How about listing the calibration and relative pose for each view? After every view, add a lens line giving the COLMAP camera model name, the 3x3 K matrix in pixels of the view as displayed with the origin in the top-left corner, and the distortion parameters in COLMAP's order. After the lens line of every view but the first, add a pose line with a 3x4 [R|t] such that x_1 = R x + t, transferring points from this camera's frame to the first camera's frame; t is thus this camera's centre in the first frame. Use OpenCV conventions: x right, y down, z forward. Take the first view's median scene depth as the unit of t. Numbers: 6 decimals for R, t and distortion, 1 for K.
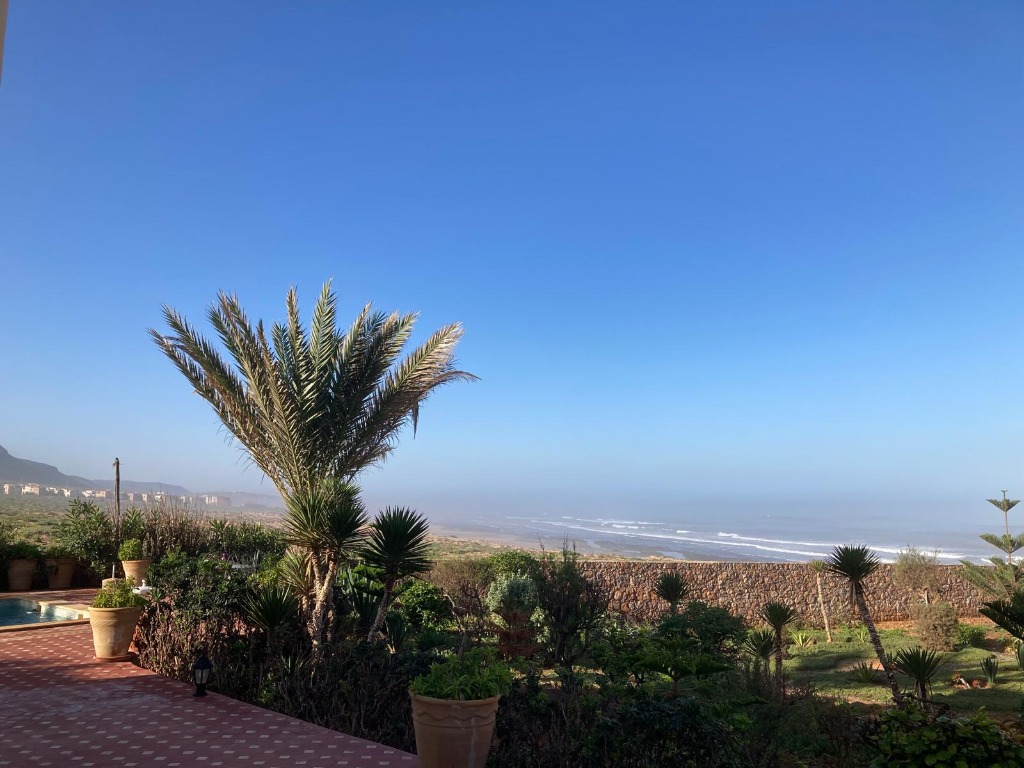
lens RADIAL K [[857.5, 0, 512.0], [0, 857.5, 384.0], [0, 0, 1]] dist [0.045502, -0.007824]
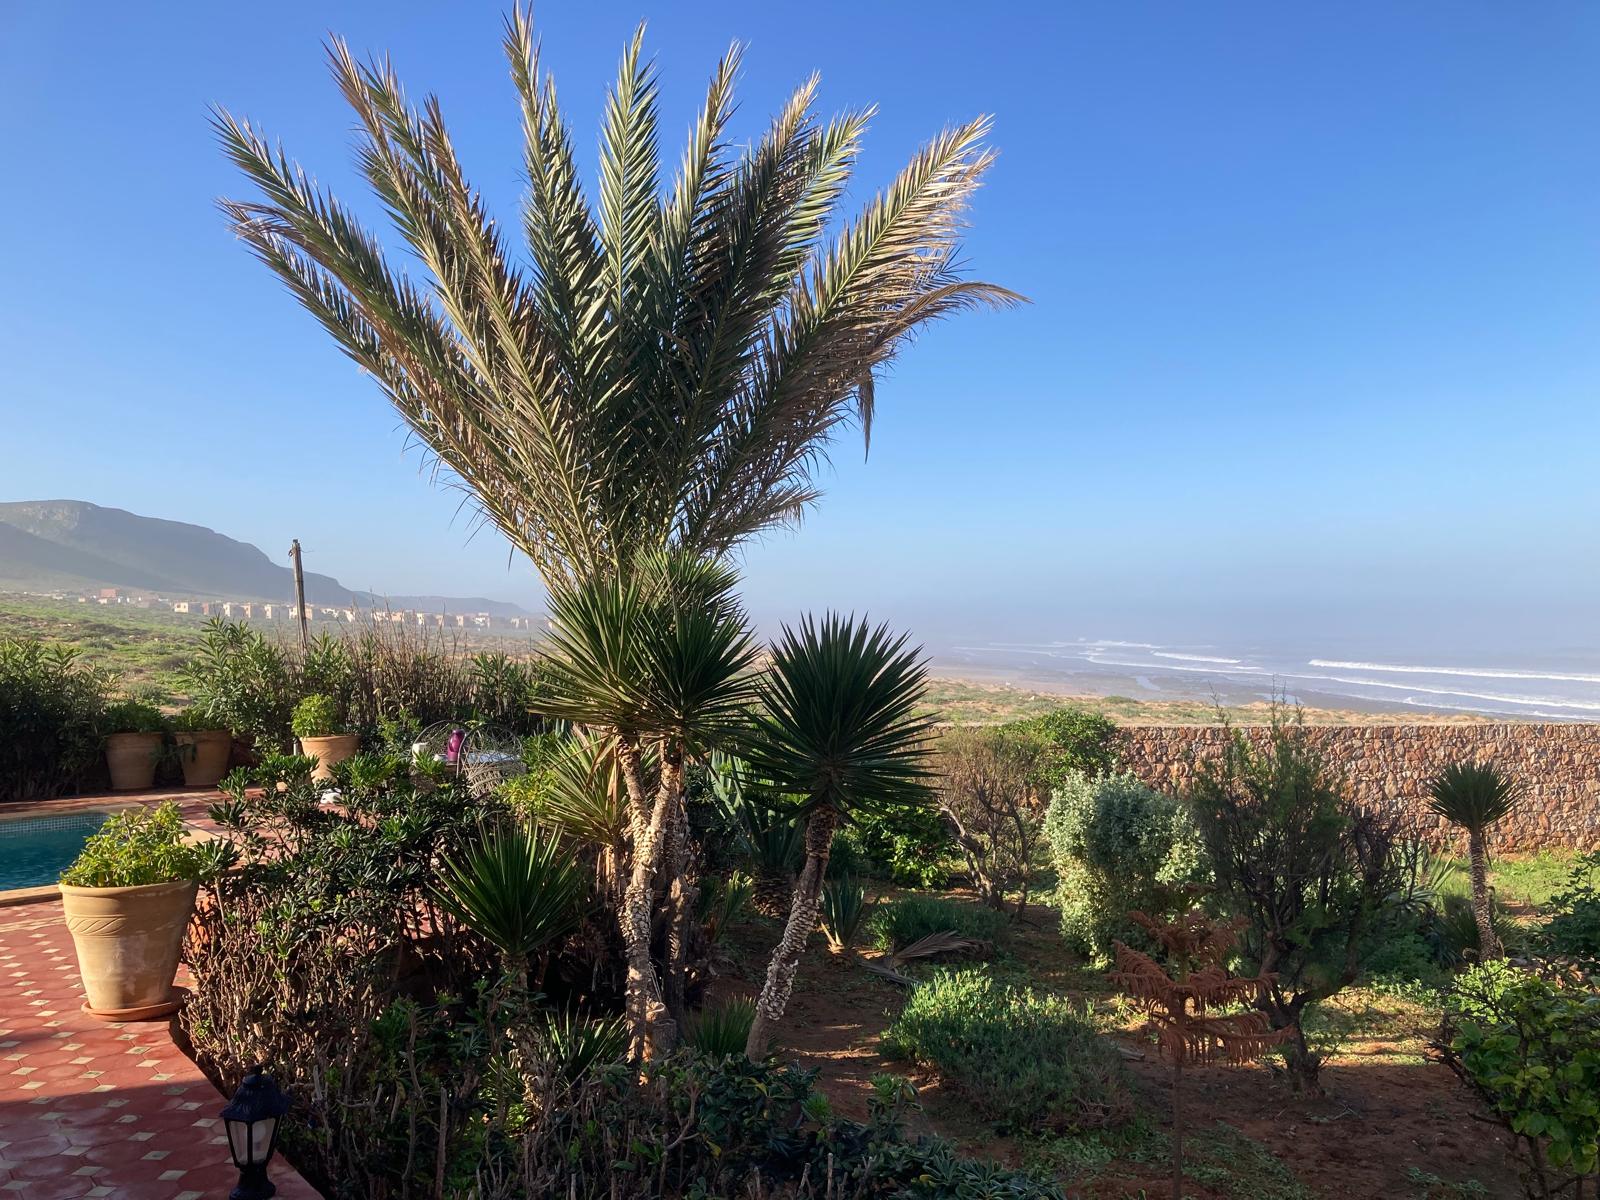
lens RADIAL K [[1339.9, 0, 800.0], [0, 1339.9, 600.0], [0, 0, 1]] dist [0.045502, -0.007824]
pose [[0.987731, -0.021260, -0.154713, -0.052754], [0.039745, 0.992291, 0.117386, 0.061074], [0.151024, -0.122095, 0.980961, 0.391182]]
